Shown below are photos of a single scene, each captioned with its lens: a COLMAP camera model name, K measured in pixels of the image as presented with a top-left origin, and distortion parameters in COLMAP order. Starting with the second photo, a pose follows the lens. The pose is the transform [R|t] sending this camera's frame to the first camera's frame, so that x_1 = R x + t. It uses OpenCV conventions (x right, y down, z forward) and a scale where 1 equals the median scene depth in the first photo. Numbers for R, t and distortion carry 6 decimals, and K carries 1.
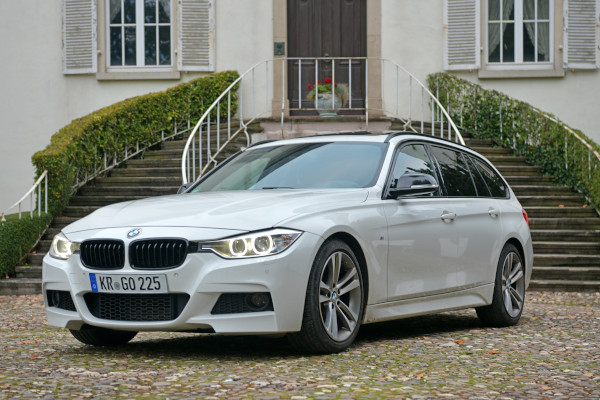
lens RADIAL K [[1157.3, 0, 264.8], [0, 1157.3, 202.1], [0, 0, 1]] dist [0.109373, 0.098139]
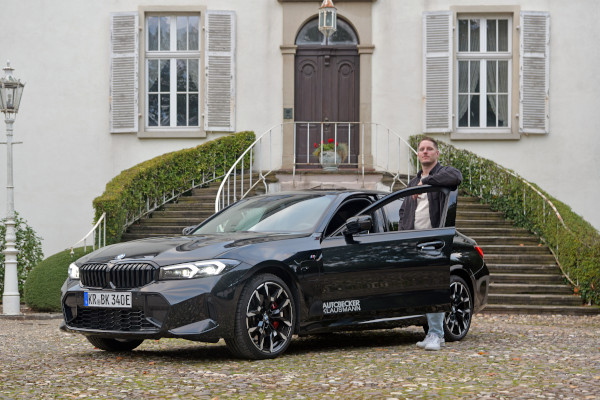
lens RADIAL K [[974.8, 0, 258.8], [0, 974.8, 245.4], [0, 0, 1]] dist [0.019422, 0.003759]
pose [[0.999886, 0.008499, 0.012510, -0.031033], [-0.008604, 0.999928, 0.008331, -0.002064], [-0.012438, -0.008437, 0.999887, -0.025644]]
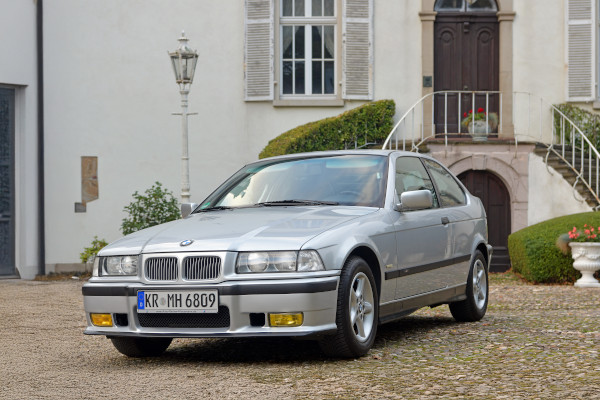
lens RADIAL K [[1060.4, 0, 335.5], [0, 1060.4, 211.3], [0, 0, 1]] dist [0.007182, 0.173797]
pose [[0.998989, 0.007463, 0.044339, -0.134237], [-0.007622, 0.999965, 0.003425, -0.002292], [-0.044312, -0.003759, 0.999011, -0.086610]]
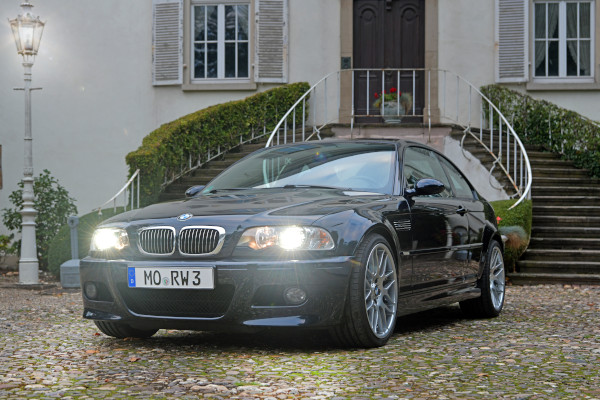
lens RADIAL K [[963.1, 0, 277.8], [0, 963.1, 199.9], [0, 0, 1]] dist [0.008238, 0.075428]
pose [[0.999406, 0.008081, -0.033513, -0.021682], [-0.008237, 0.999956, -0.004512, 0.003764], [0.033475, 0.004785, 0.999428, 0.079768]]
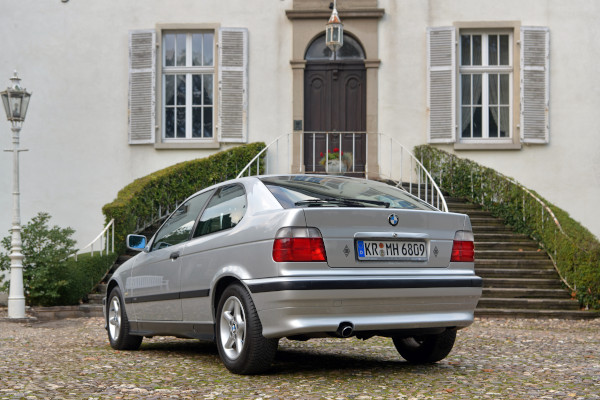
lens RADIAL K [[883.5, 0, 273.5], [0, 883.5, 234.0], [0, 0, 1]] dist [0.023571, -0.003400]
pose [[0.999901, 0.008219, -0.011458, -0.002059], [-0.008377, 0.999870, -0.013749, 0.000906], [0.011344, 0.013844, 0.999840, 0.031805]]
